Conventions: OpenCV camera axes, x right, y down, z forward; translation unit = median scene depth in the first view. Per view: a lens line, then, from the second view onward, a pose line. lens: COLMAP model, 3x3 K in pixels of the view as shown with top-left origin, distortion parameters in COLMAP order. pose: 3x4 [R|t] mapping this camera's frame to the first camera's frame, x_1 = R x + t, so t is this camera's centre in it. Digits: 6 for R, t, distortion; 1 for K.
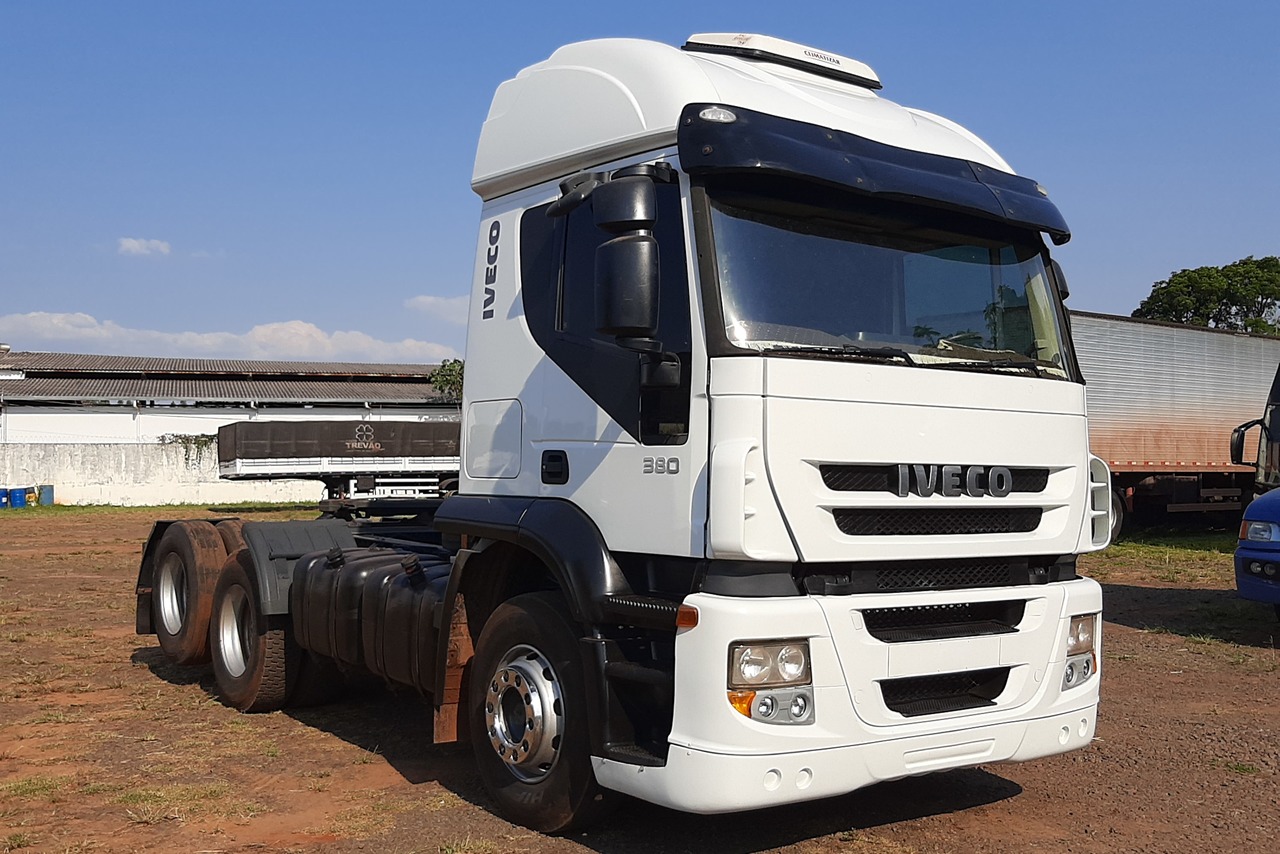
lens RADIAL K [[1364.3, 0, 613.8], [0, 1364.3, 419.6], [0, 0, 1]] dist [0.082118, 0.000000]
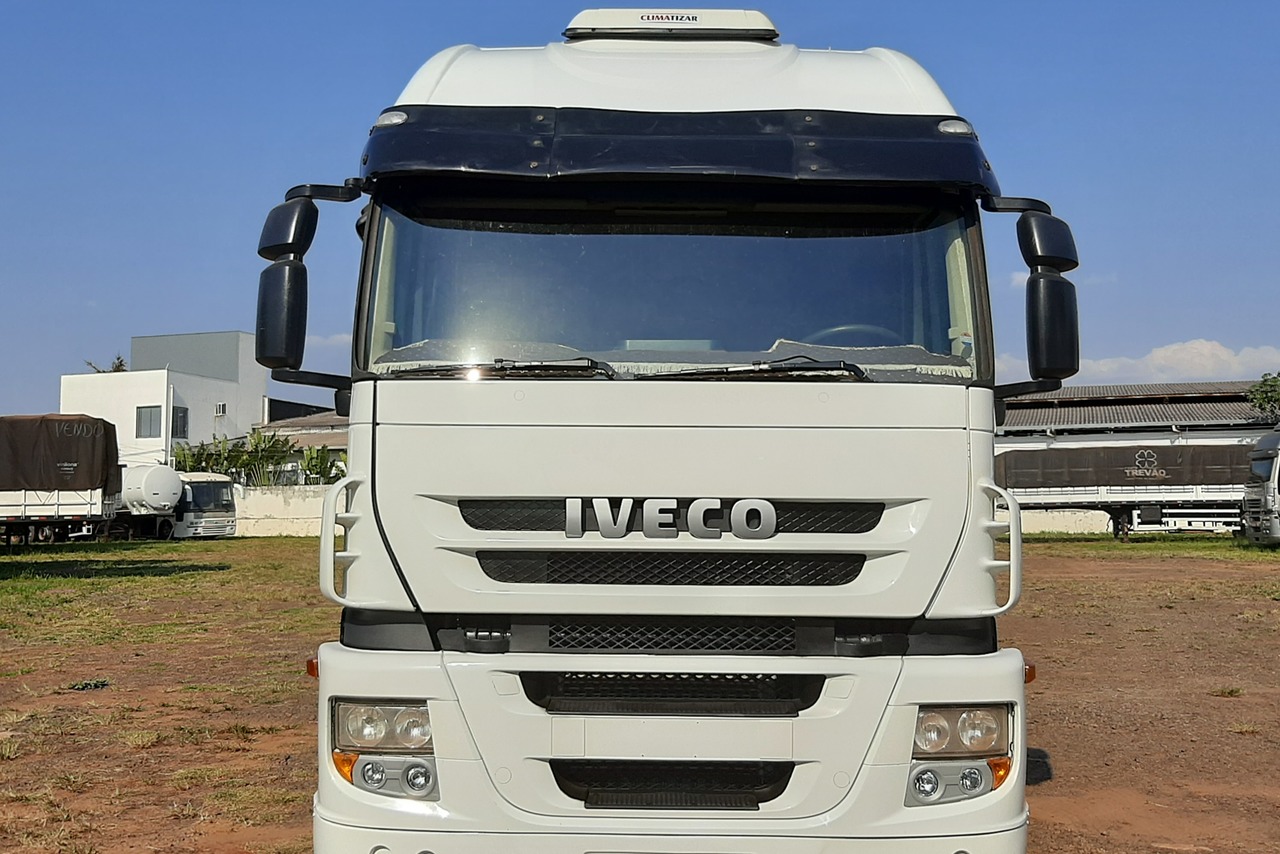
lens RADIAL K [[1364.3, 0, 640.4], [0, 1364.3, 418.8], [0, 0, 1]] dist [0.082118, 0.000000]
pose [[0.797997, -0.039651, -0.601356, 0.105859], [0.026834, 0.999181, -0.030275, 0.001484], [0.602064, 0.008022, 0.798408, 0.052073]]
